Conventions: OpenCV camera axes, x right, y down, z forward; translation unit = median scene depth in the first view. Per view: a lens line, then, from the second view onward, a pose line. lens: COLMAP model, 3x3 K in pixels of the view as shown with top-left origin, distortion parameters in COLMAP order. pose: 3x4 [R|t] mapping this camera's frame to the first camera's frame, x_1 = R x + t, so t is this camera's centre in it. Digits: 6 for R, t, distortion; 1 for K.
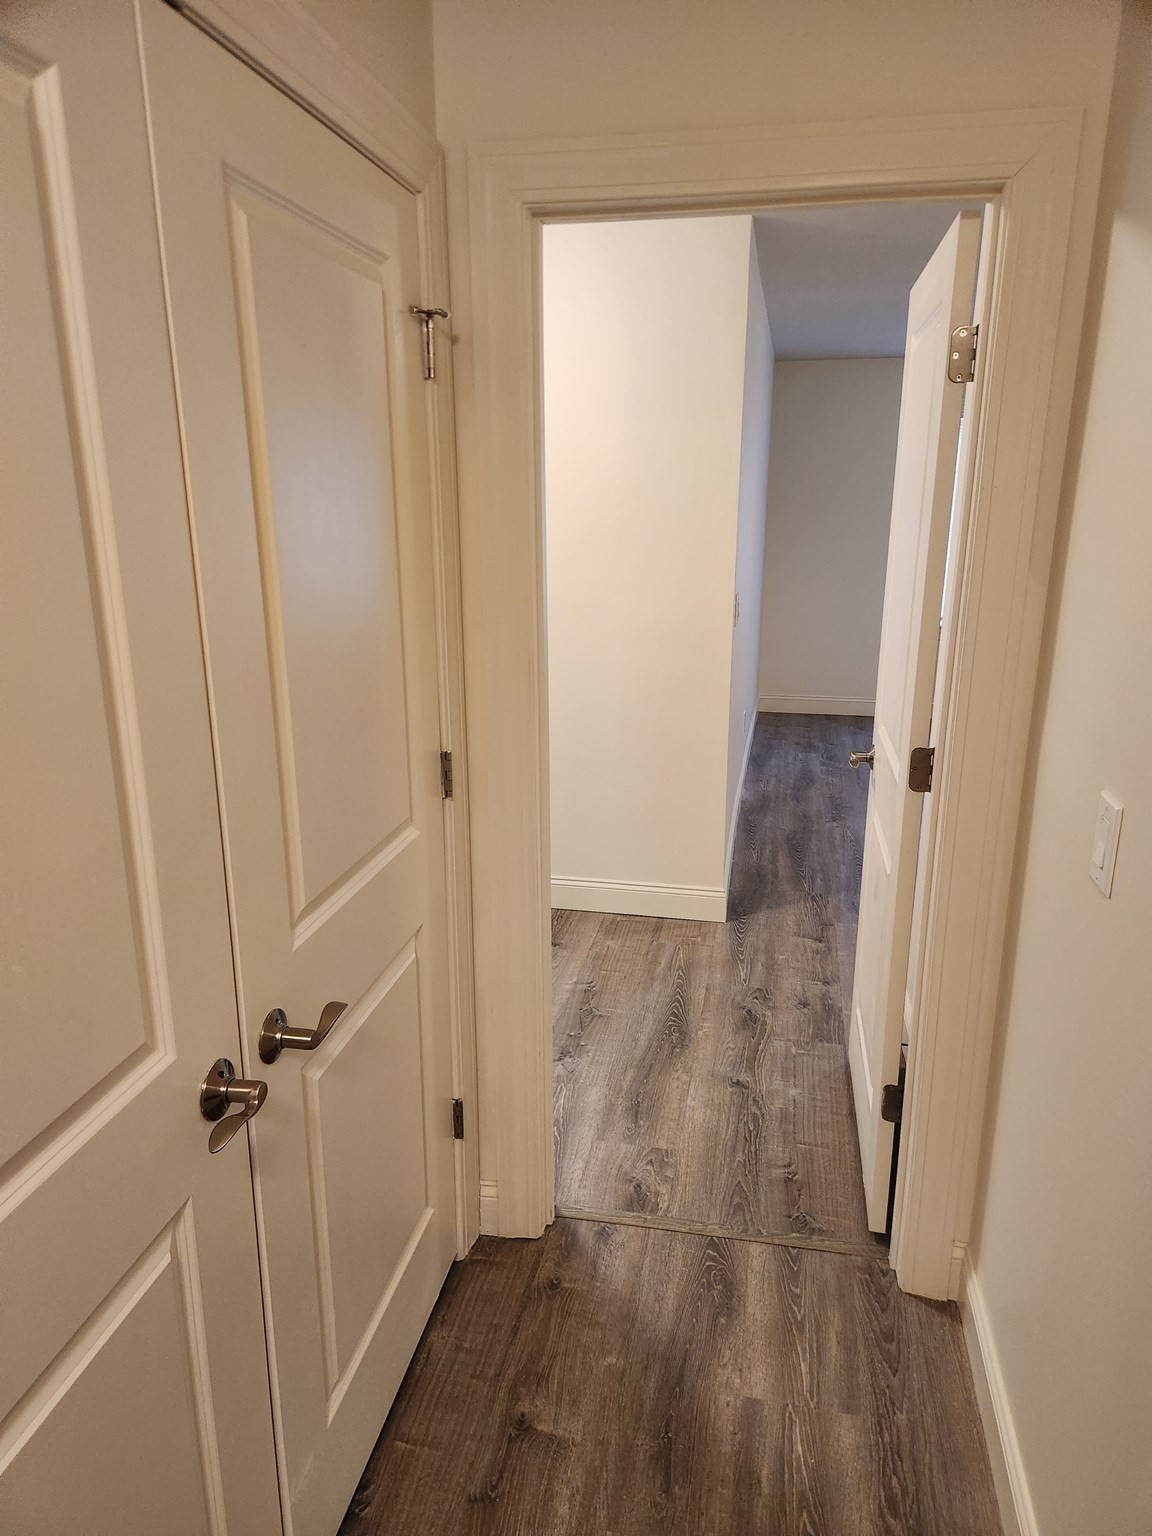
lens RADIAL K [[1036.8, 0, 576.0], [0, 1036.8, 768.0], [0, 0, 1]] dist [0.059750, -0.064518]
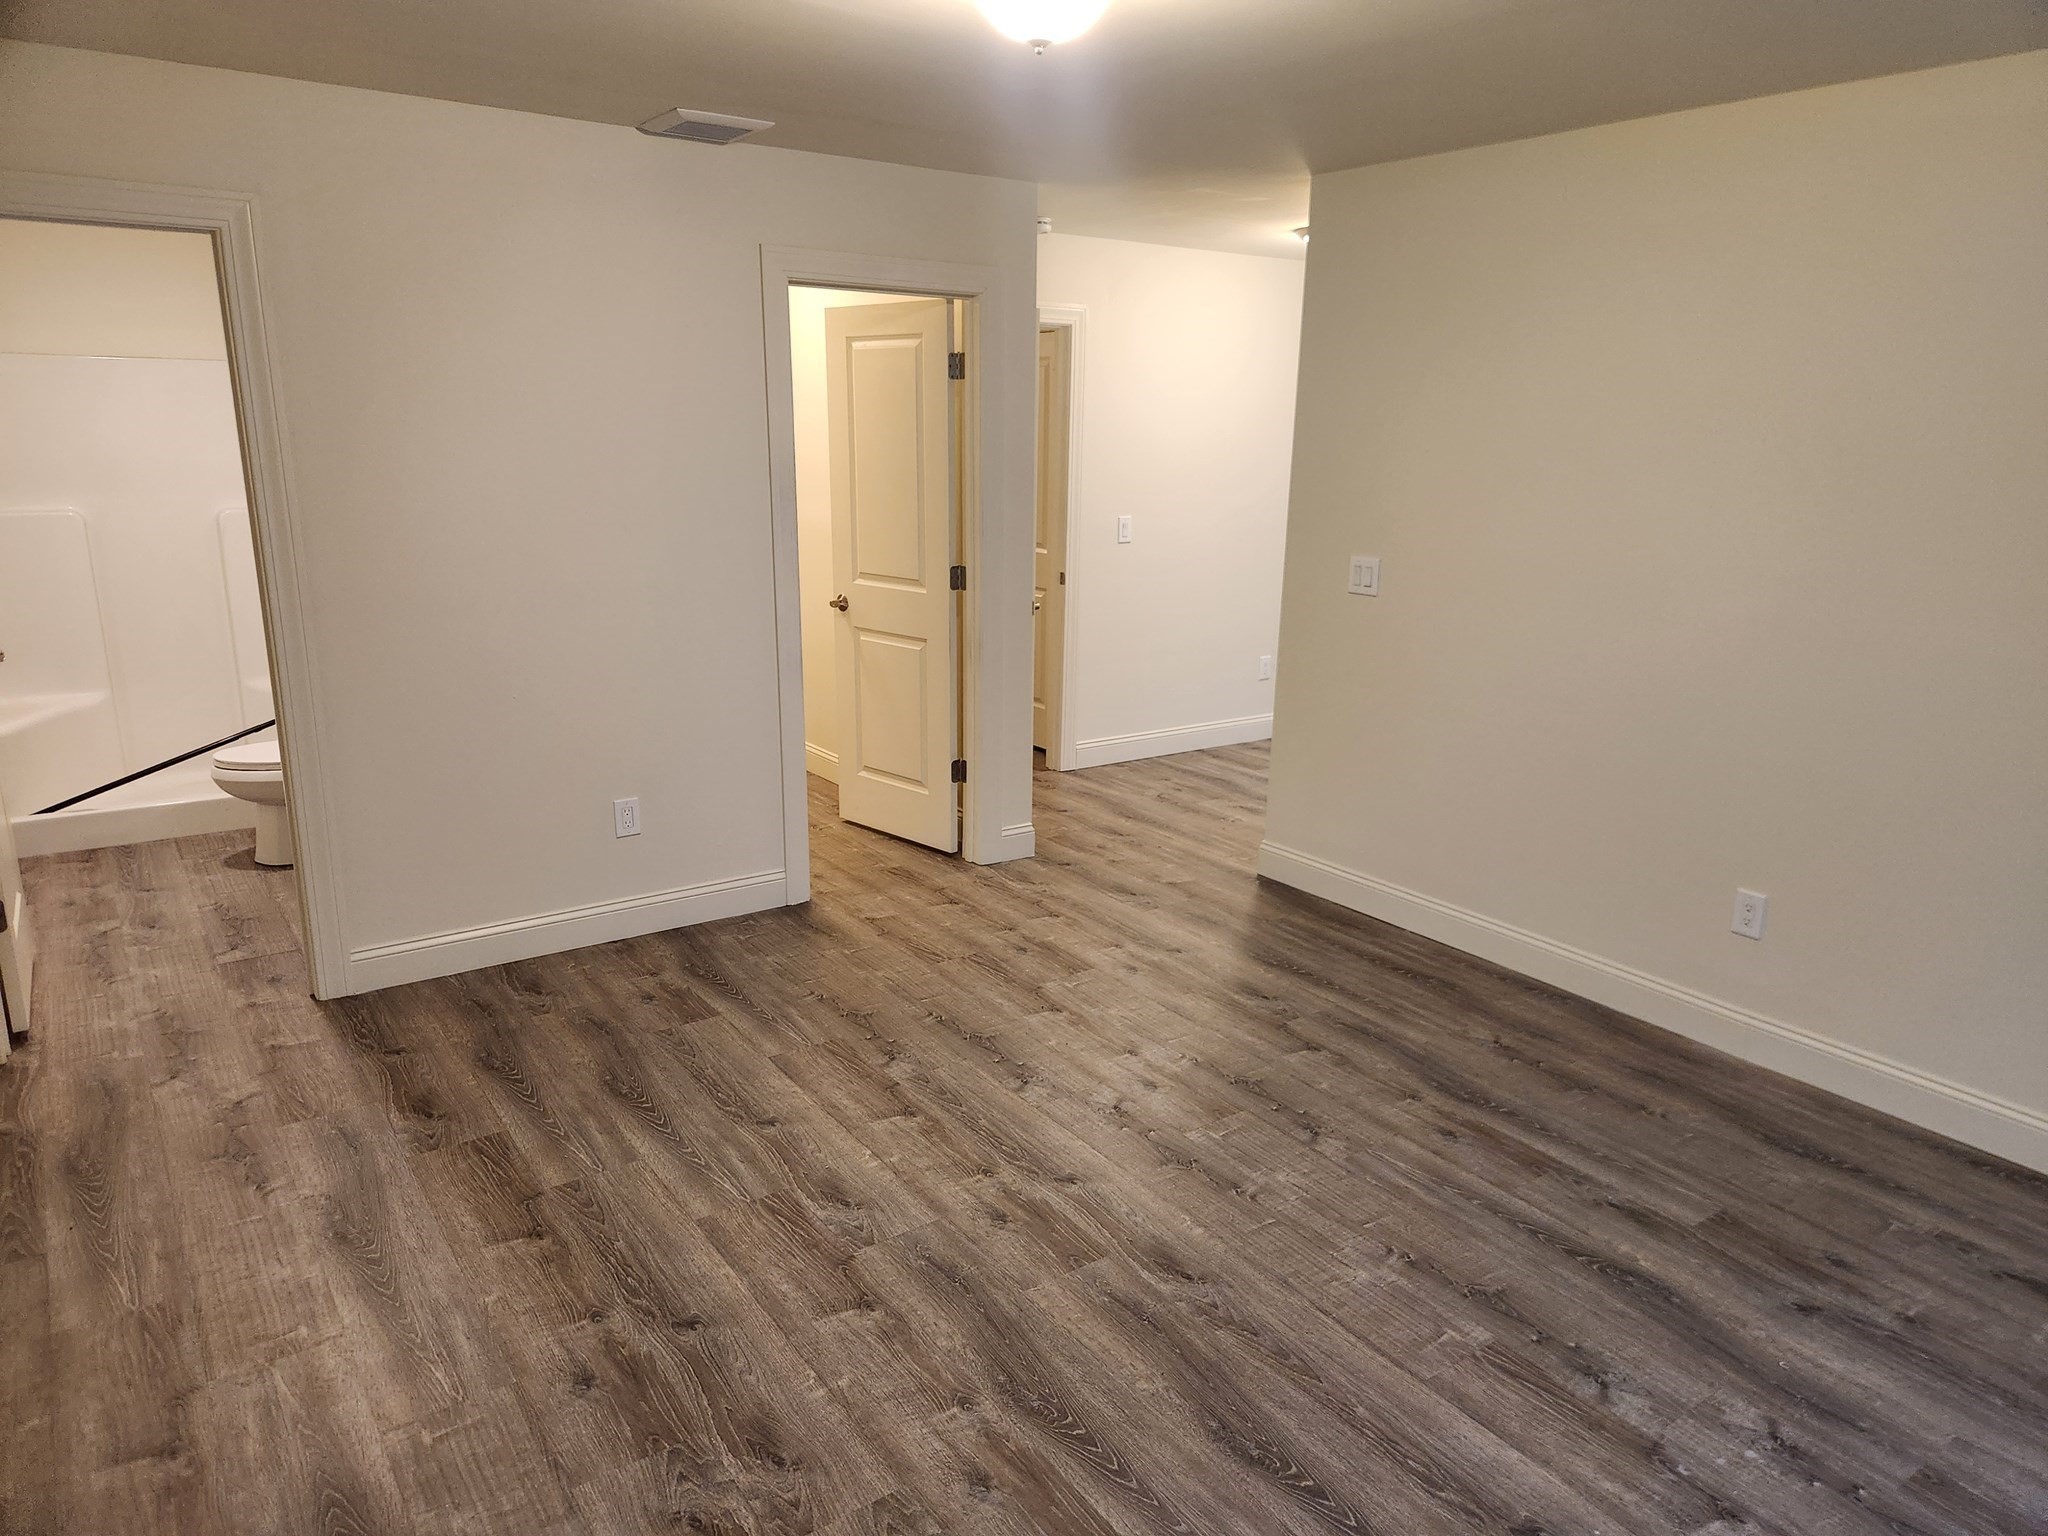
lens RADIAL K [[1382.5, 0, 1024.0], [0, 1382.5, 768.0], [0, 0, 1]] dist [0.059750, -0.064518]
pose [[-0.686881, 0.172347, -0.706039, 1.742771], [-0.206818, 0.884956, 0.417228, -0.634437], [0.696721, 0.432608, -0.572215, 2.258748]]
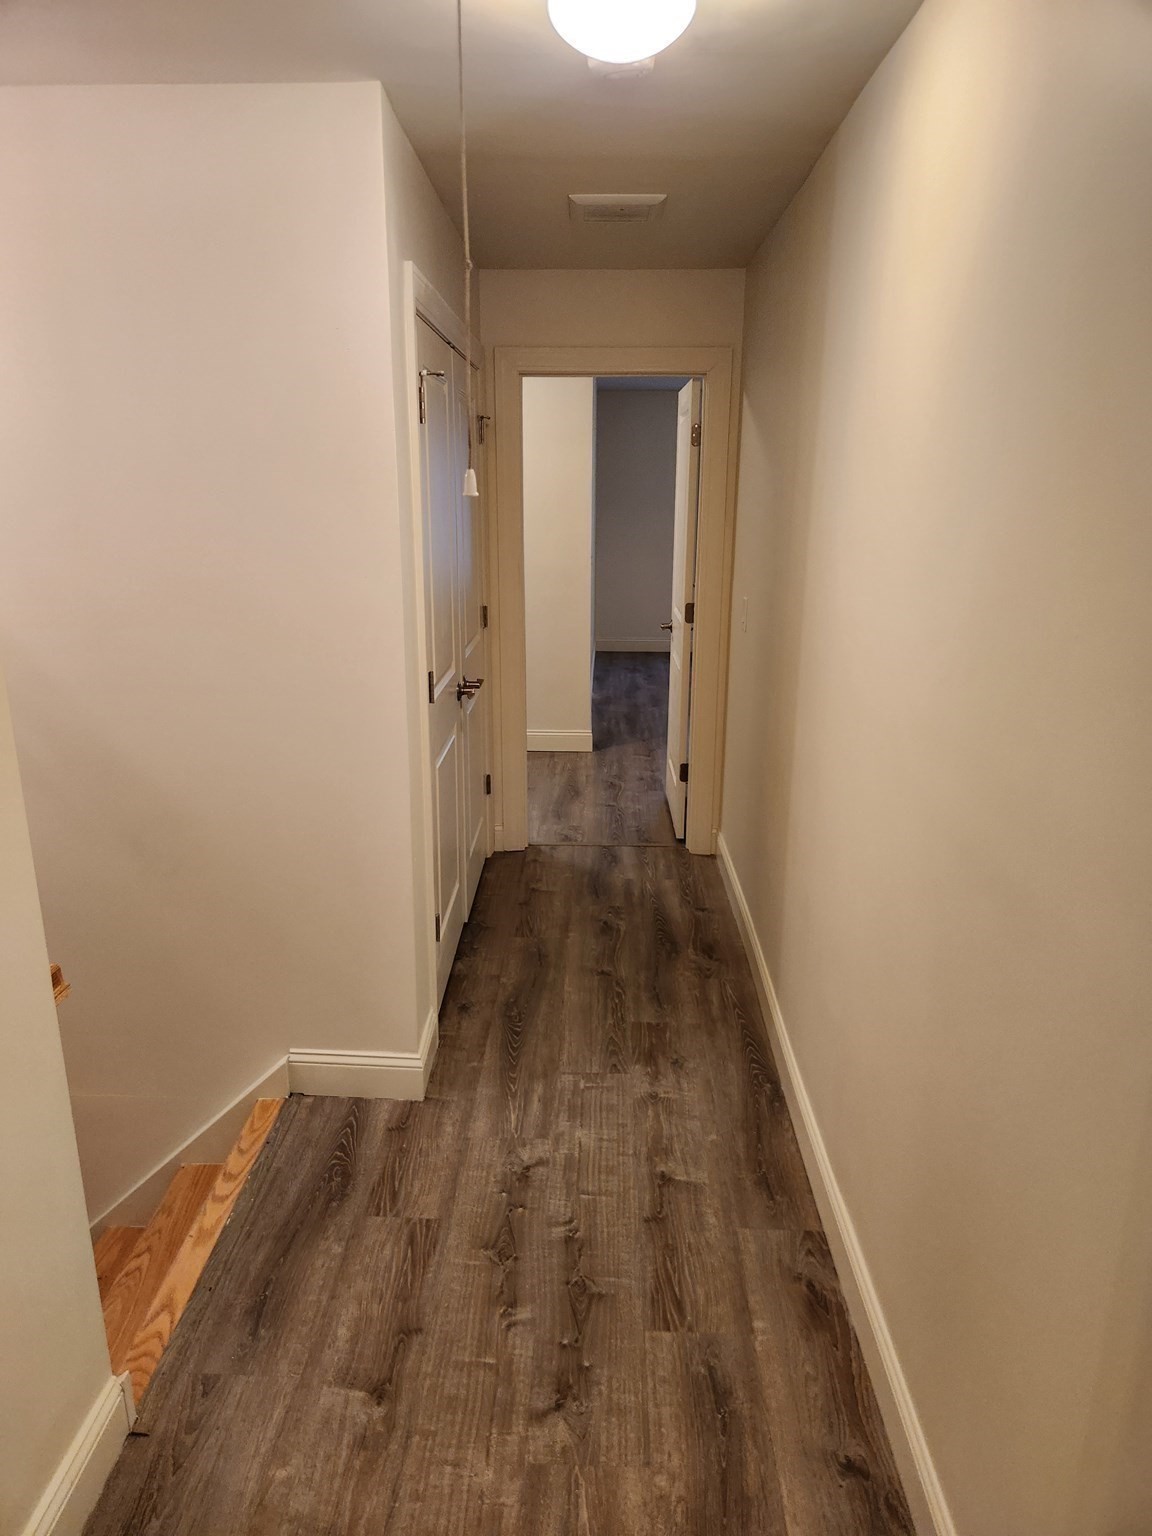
lens RADIAL K [[1028.0, 0, 576.0], [0, 1028.0, 768.0], [0, 0, 1]] dist [0.007717, 0.001153]
pose [[0.984979, -0.044055, 0.166957, -0.224573], [0.042087, 0.998997, 0.015311, 0.218731], [-0.167464, -0.008054, 0.985845, -0.871027]]
